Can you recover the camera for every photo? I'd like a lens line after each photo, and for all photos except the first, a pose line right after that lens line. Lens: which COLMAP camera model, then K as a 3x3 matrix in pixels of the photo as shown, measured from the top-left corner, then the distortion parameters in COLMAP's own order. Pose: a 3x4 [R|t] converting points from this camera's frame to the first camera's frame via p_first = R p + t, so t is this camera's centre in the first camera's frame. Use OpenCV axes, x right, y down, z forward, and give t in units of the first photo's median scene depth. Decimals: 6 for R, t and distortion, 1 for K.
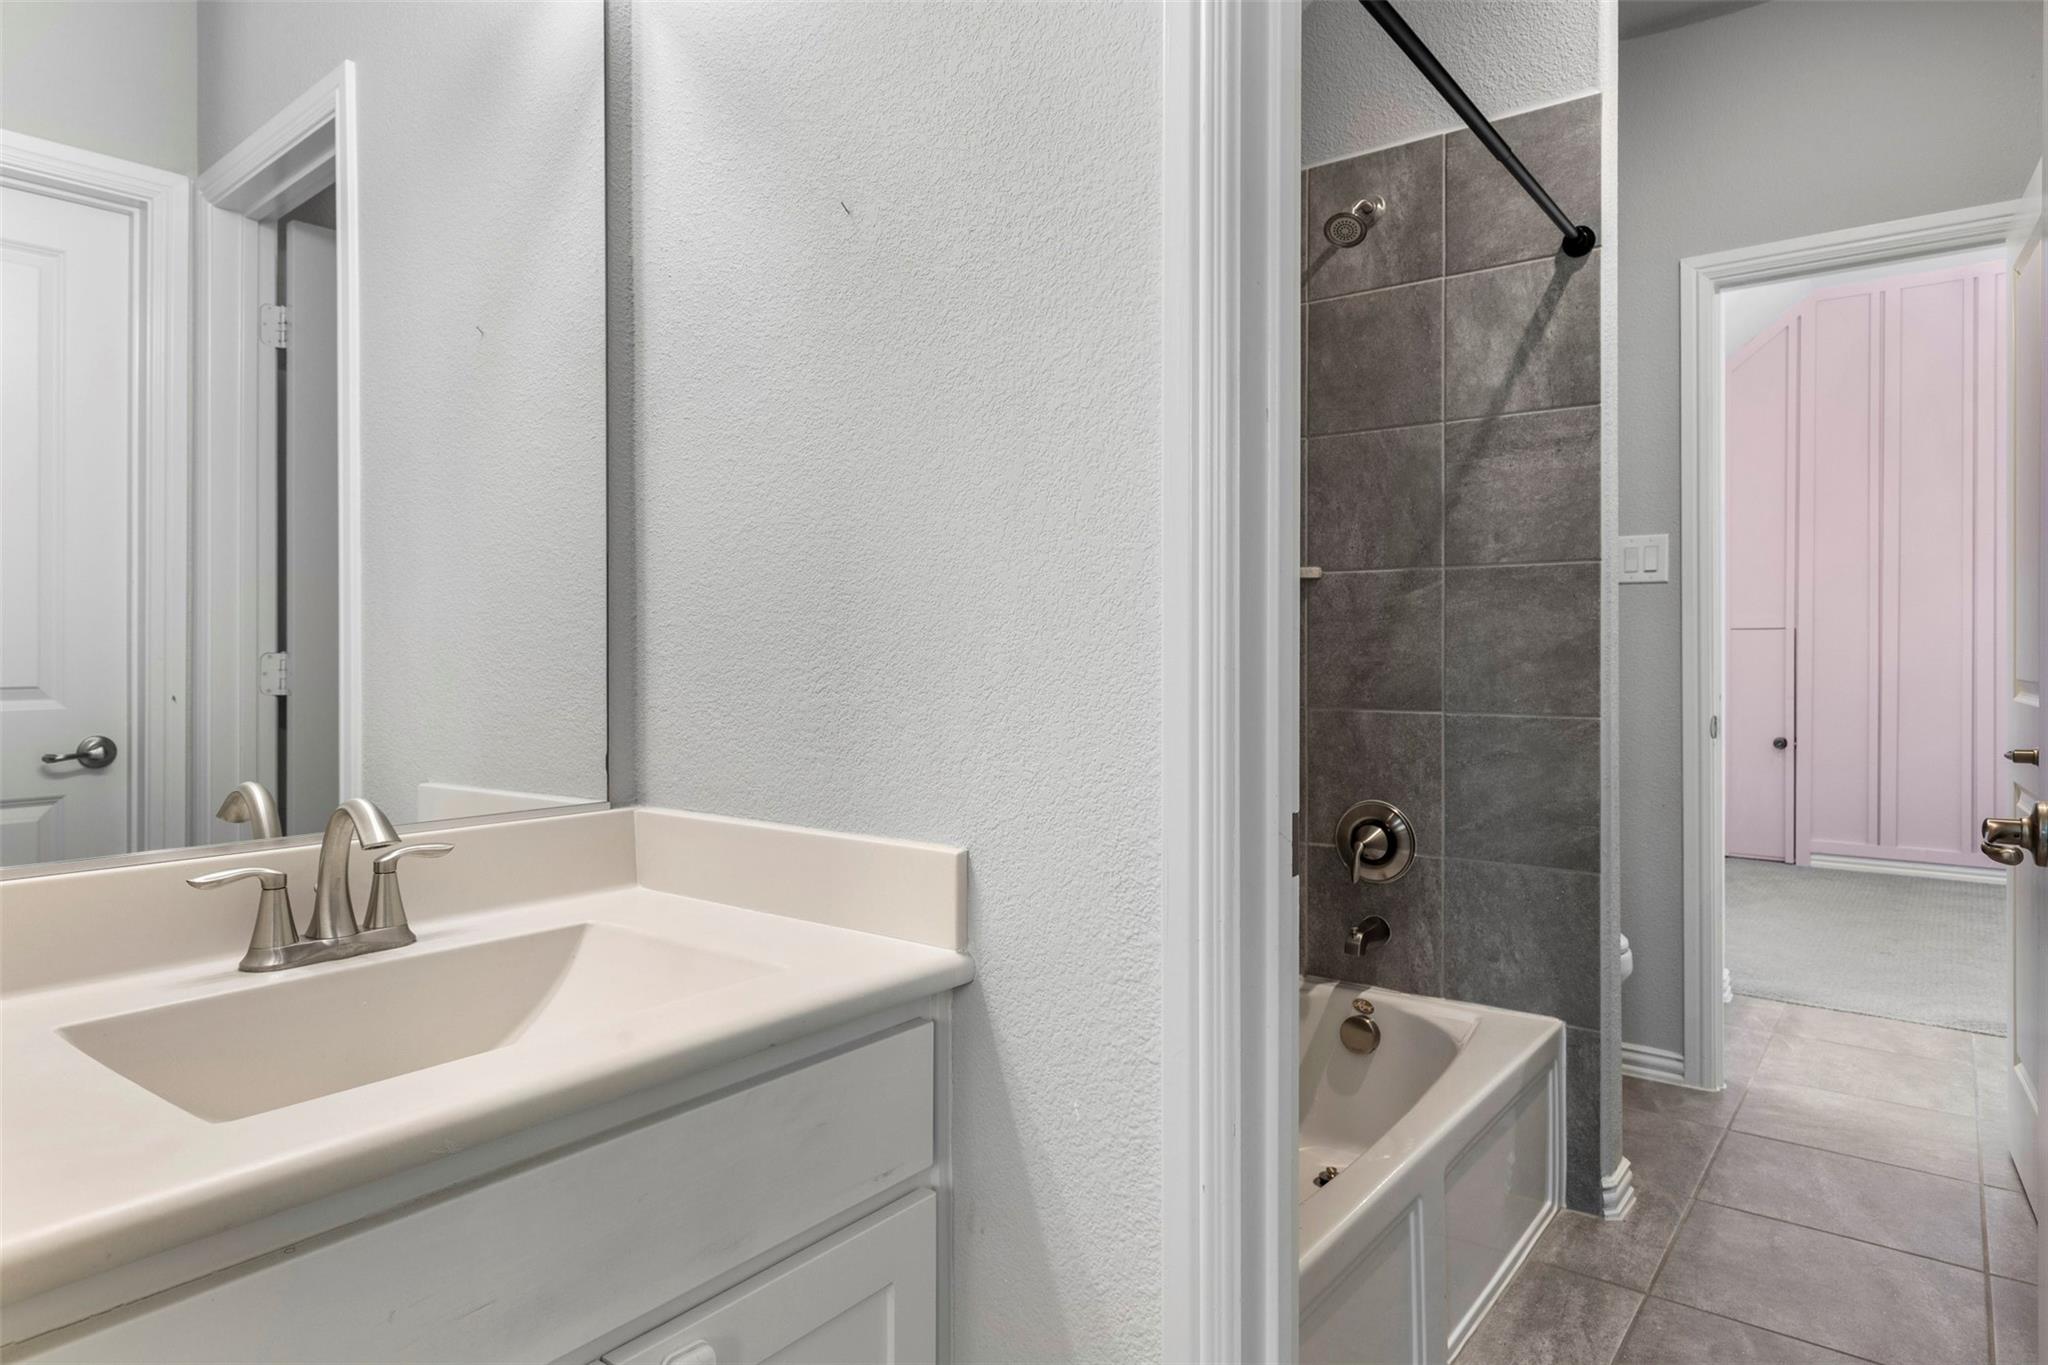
lens RADIAL K [[1195.5, 0, 1016.8], [0, 1195.5, 643.1], [0, 0, 1]] dist [0.003170, 0.002324]
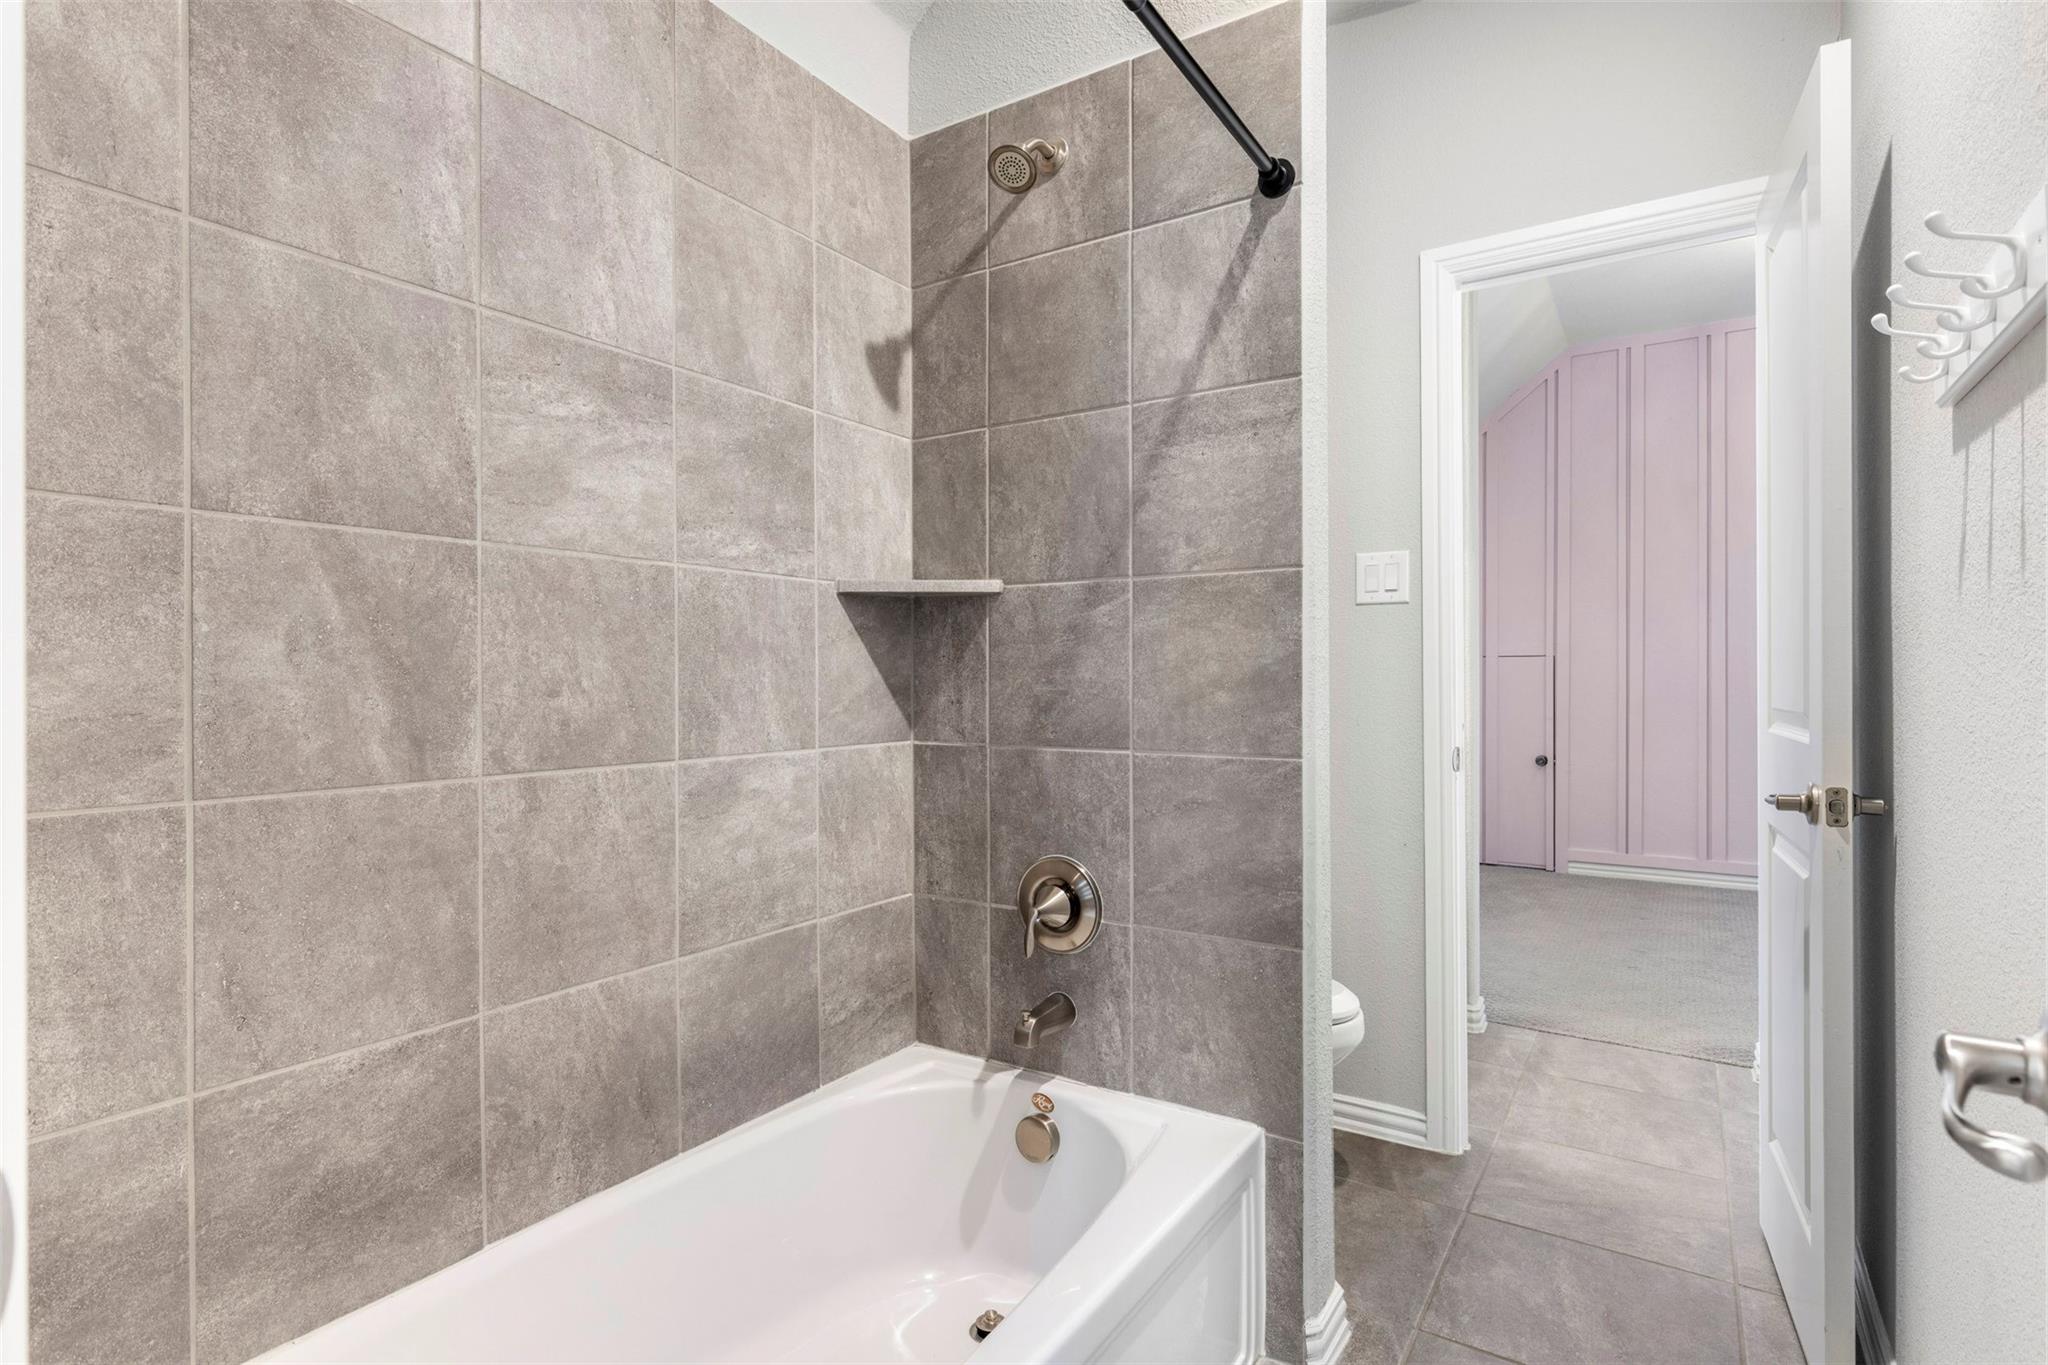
lens RADIAL K [[1004.7, 0, 1019.2], [0, 1004.7, 670.8], [0, 0, 1]] dist [0.002153, -0.000087]
pose [[0.996849, -0.002861, 0.079269, 0.223962], [0.002892, 0.999996, -0.000282, 0.001507], [-0.079268, 0.000510, 0.996853, 0.307773]]
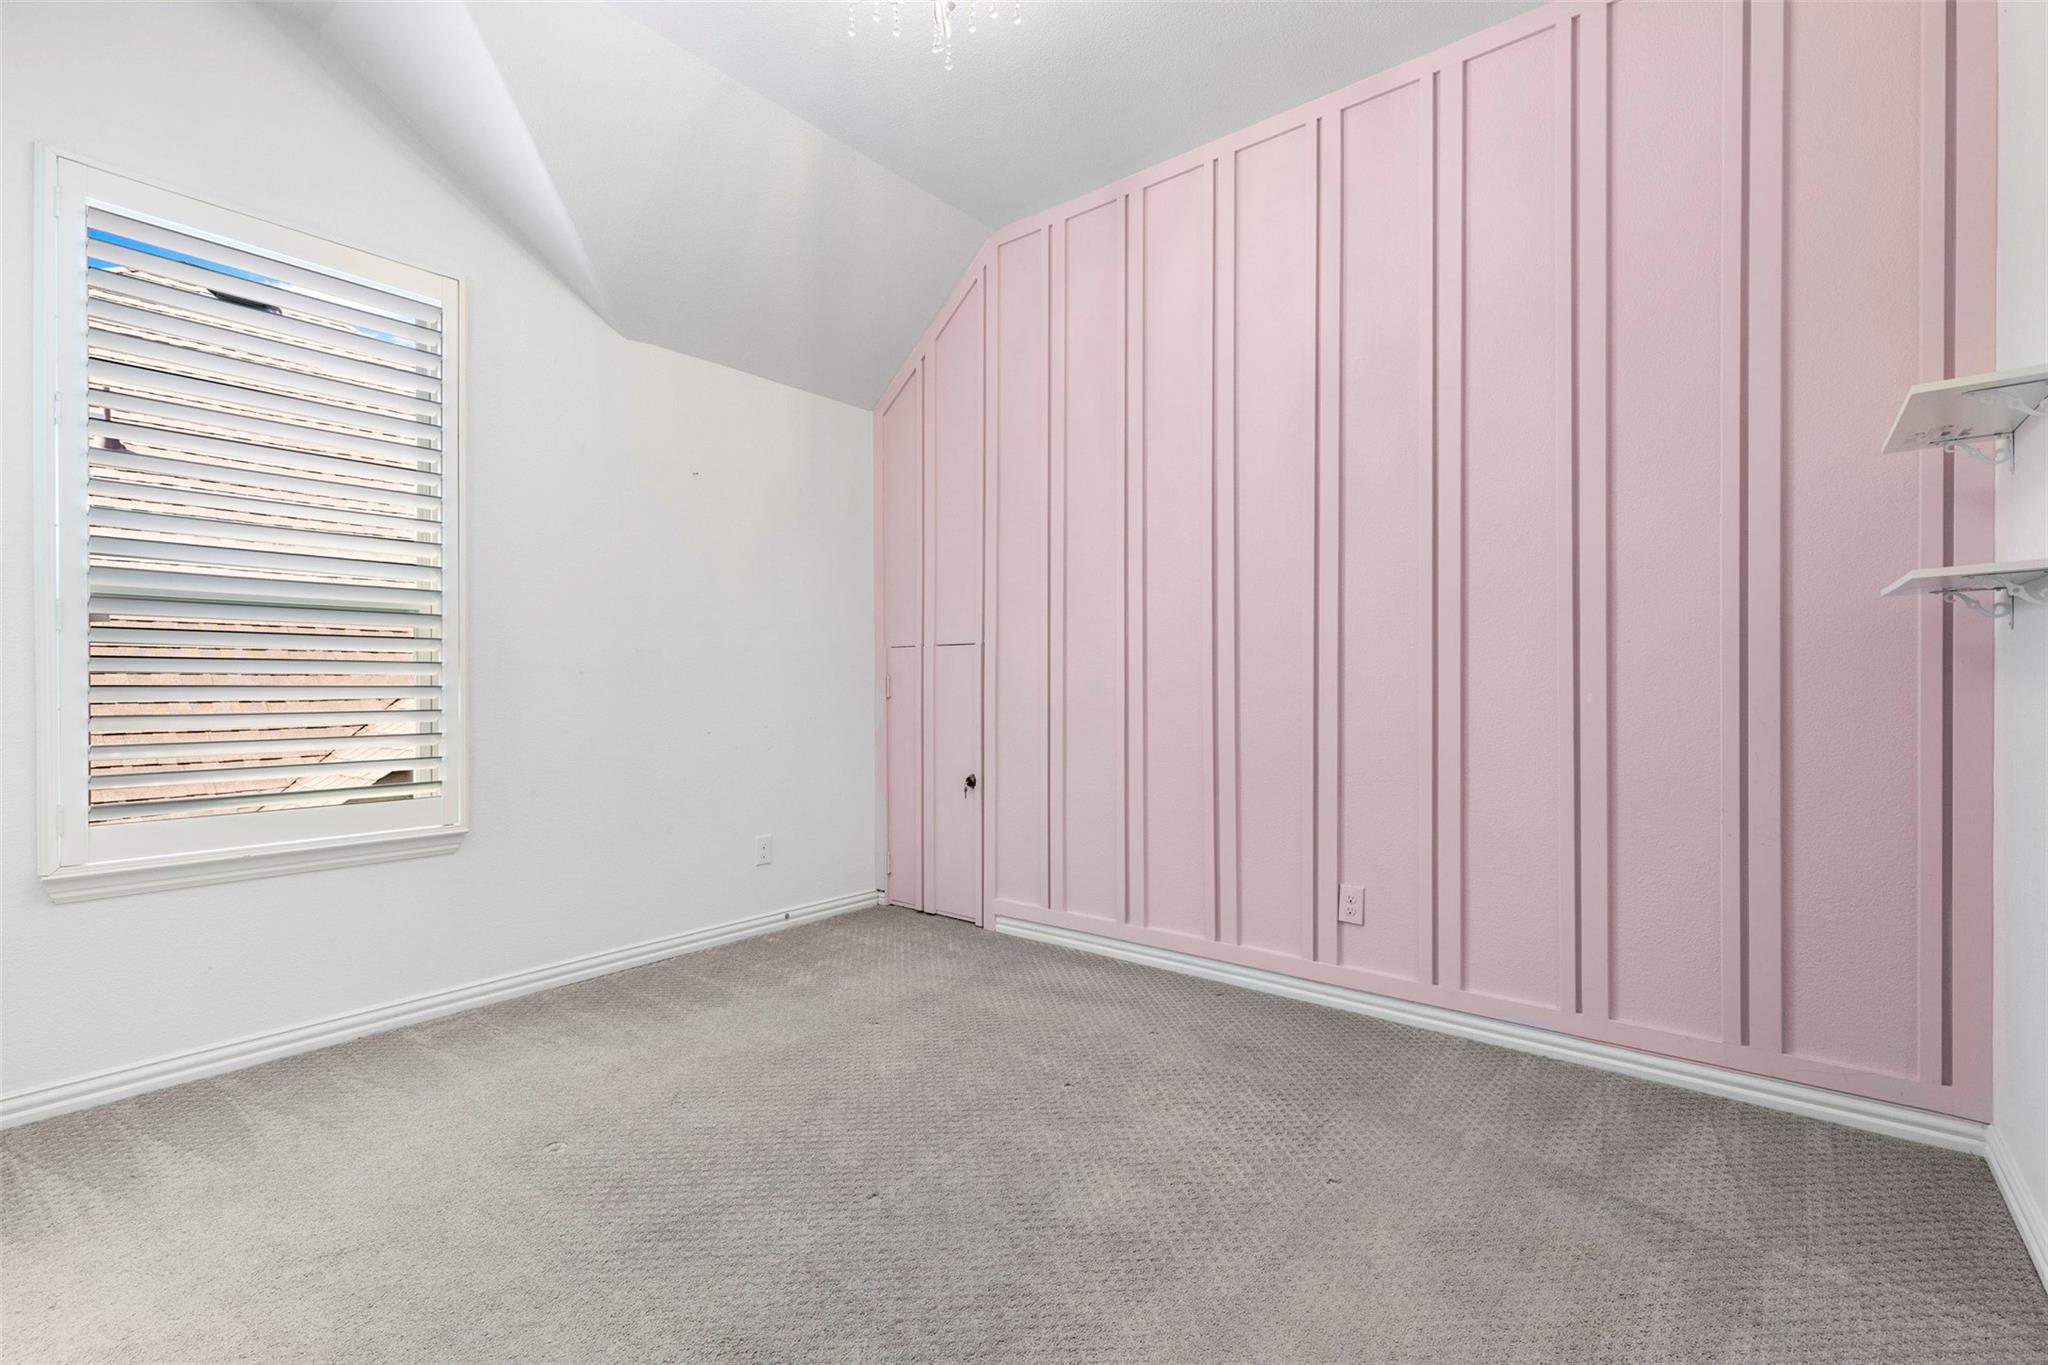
lens RADIAL K [[912.9, 0, 1024.0], [0, 912.9, 682.5], [0, 0, 1]] dist [-0.000647, -0.000147]
pose [[0.999795, -0.002114, -0.020135, 1.691885], [0.002253, 0.999974, 0.006876, 0.026218], [0.020120, -0.006919, 0.999774, 0.908111]]
